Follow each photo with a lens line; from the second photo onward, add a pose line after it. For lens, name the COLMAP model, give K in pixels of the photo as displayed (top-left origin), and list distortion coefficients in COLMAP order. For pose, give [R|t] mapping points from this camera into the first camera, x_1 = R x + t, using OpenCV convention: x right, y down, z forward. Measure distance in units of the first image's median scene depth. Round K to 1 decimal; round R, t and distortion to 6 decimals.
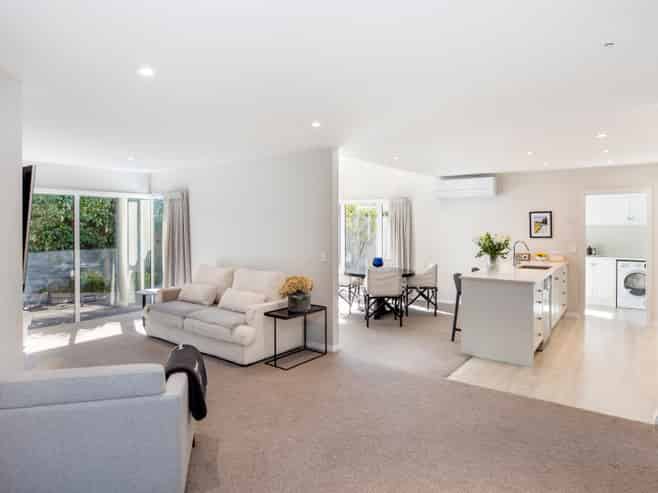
lens RADIAL K [[427.1, 0, 326.7], [0, 427.1, 236.6], [0, 0, 1]] dist [-0.068496, 0.035795]
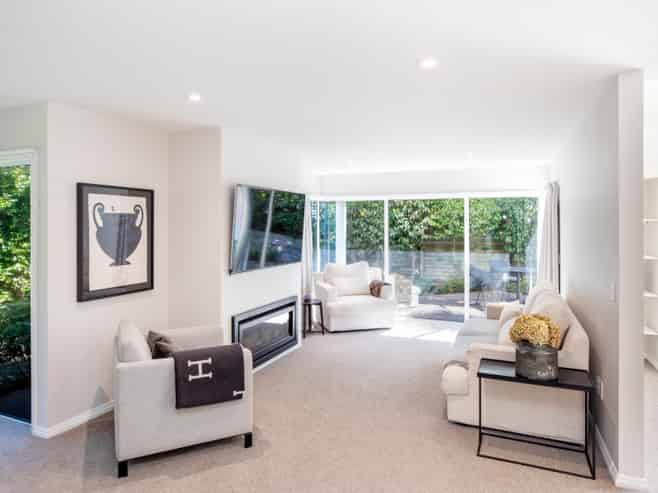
lens RADIAL K [[427.1, 0, 326.7], [0, 427.1, 236.6], [0, 0, 1]] dist [-0.068496, 0.035795]
pose [[0.214649, 0.024231, -0.976391, 0.435231], [-0.028060, 0.999433, 0.018634, -0.019526], [0.976288, 0.023398, 0.215207, 0.594218]]
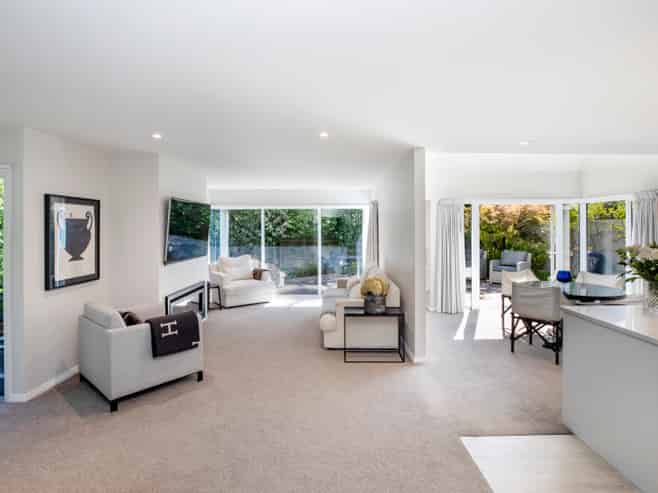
lens RADIAL K [[358.3, 0, 329.0], [0, 358.3, 246.5], [0, 0, 1]] dist [-0.058207, -0.000148]
pose [[0.583229, 0.043024, -0.811167, 0.576316], [-0.025406, 0.999074, 0.034723, -0.016026], [0.811910, 0.000357, 0.583782, 0.404396]]
